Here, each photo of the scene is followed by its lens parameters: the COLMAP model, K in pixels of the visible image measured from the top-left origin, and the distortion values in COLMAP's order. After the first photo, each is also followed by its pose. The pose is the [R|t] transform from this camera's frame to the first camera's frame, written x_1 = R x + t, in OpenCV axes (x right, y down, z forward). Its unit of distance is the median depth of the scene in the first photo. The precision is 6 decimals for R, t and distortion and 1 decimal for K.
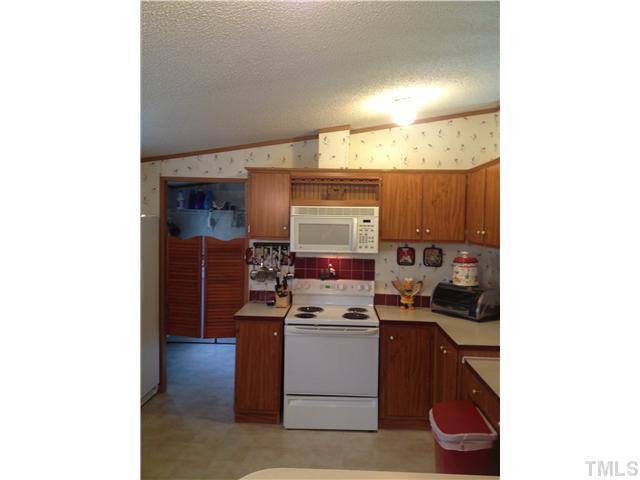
lens RADIAL K [[448.2, 0, 320.0], [0, 448.2, 240.0], [0, 0, 1]] dist [0.085069, -0.000238]
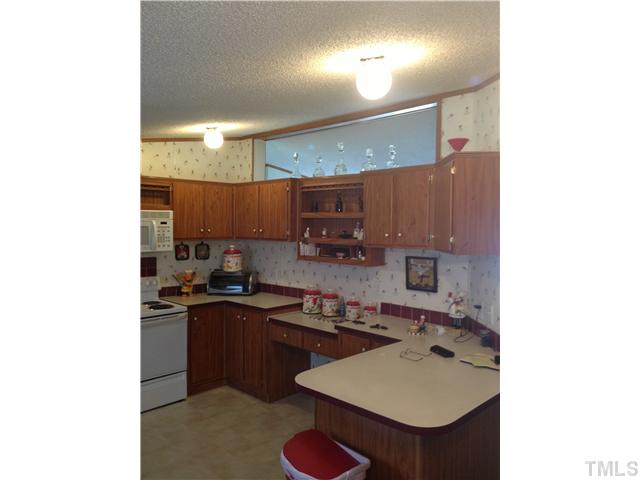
lens RADIAL K [[448.2, 0, 320.0], [0, 448.2, 240.0], [0, 0, 1]] dist [0.085069, -0.000238]
pose [[0.668299, -0.042805, 0.742660, -0.480935], [0.041964, 0.998923, 0.019814, -0.004945], [-0.742708, 0.017923, 0.669375, -0.064328]]
